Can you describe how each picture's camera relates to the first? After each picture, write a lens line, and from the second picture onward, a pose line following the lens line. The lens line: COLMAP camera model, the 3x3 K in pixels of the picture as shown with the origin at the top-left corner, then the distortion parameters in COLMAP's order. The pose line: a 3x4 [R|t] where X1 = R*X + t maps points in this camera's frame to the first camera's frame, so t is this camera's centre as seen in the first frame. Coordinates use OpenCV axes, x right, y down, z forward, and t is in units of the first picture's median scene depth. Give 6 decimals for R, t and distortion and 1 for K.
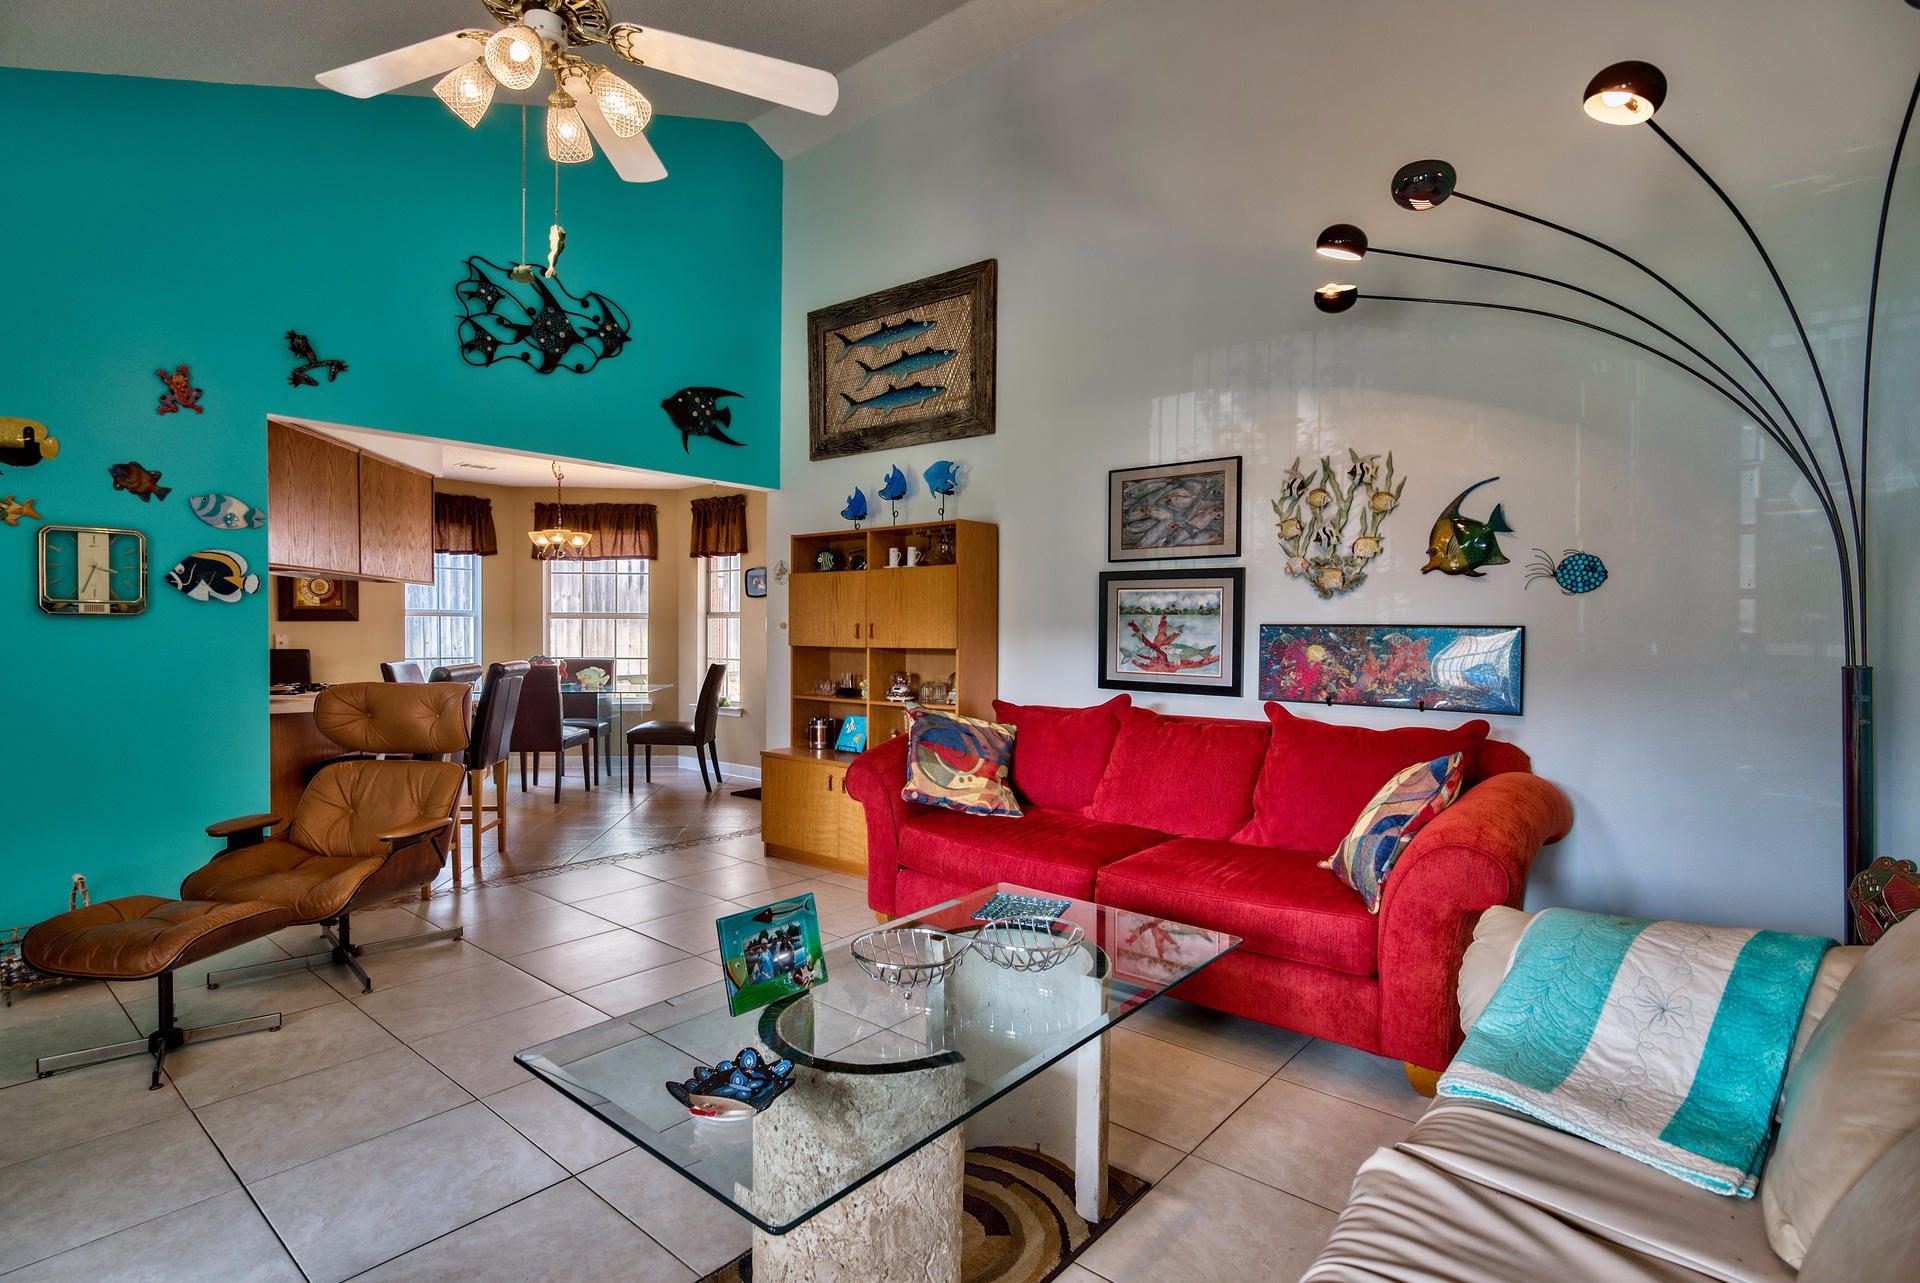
lens RADIAL K [[949.2, 0, 950.8], [0, 949.2, 586.4], [0, 0, 1]] dist [-0.014170, 0.003774]
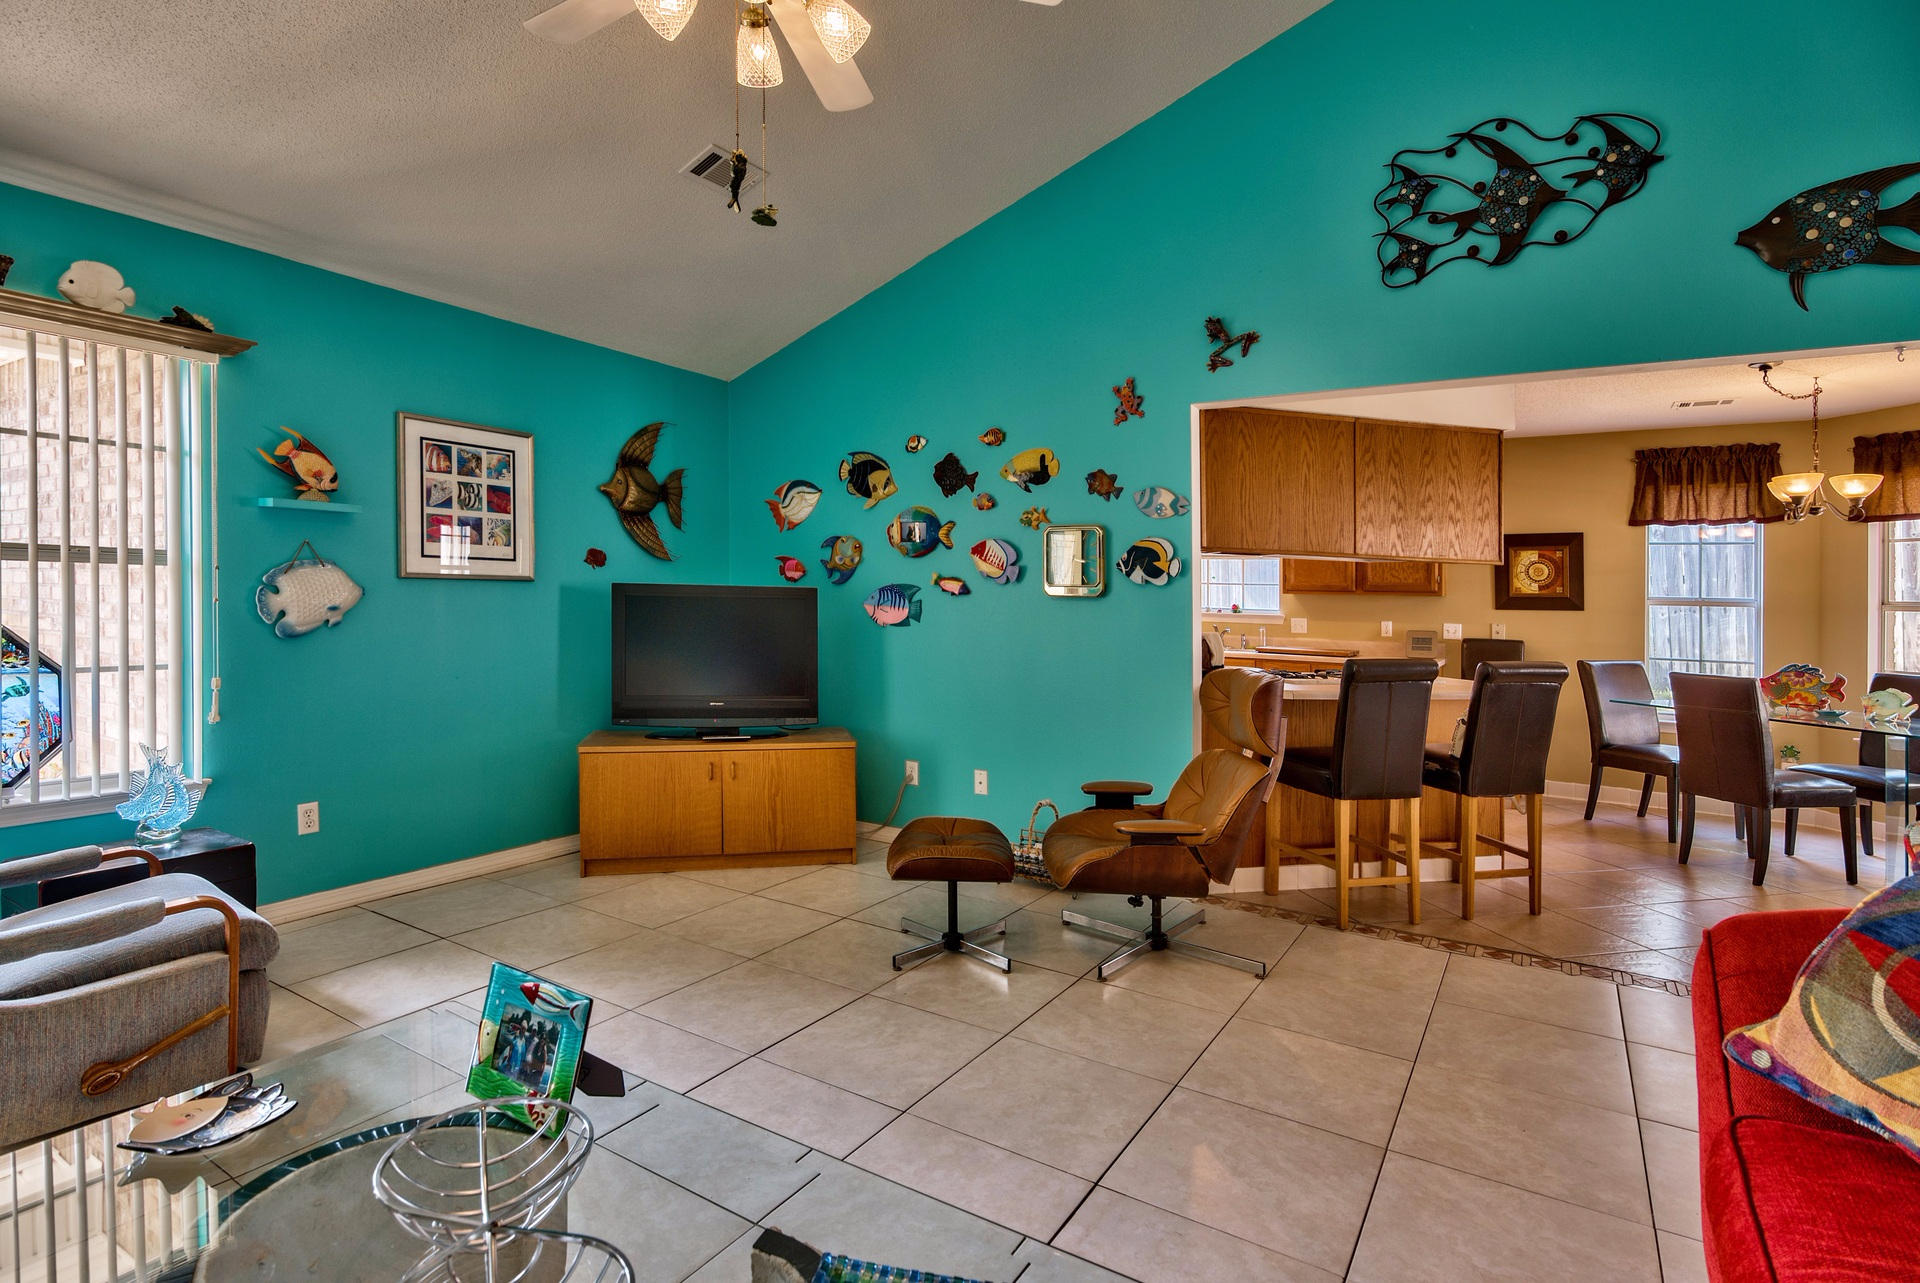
lens RADIAL K [[949.2, 0, 960.5], [0, 949.2, 587.7], [0, 0, 1]] dist [-0.014170, 0.003774]
pose [[0.138418, -0.014828, -0.990263, 0.213614], [0.021066, 0.999706, -0.012025, 0.020858], [0.990150, -0.019197, 0.138689, 0.462690]]
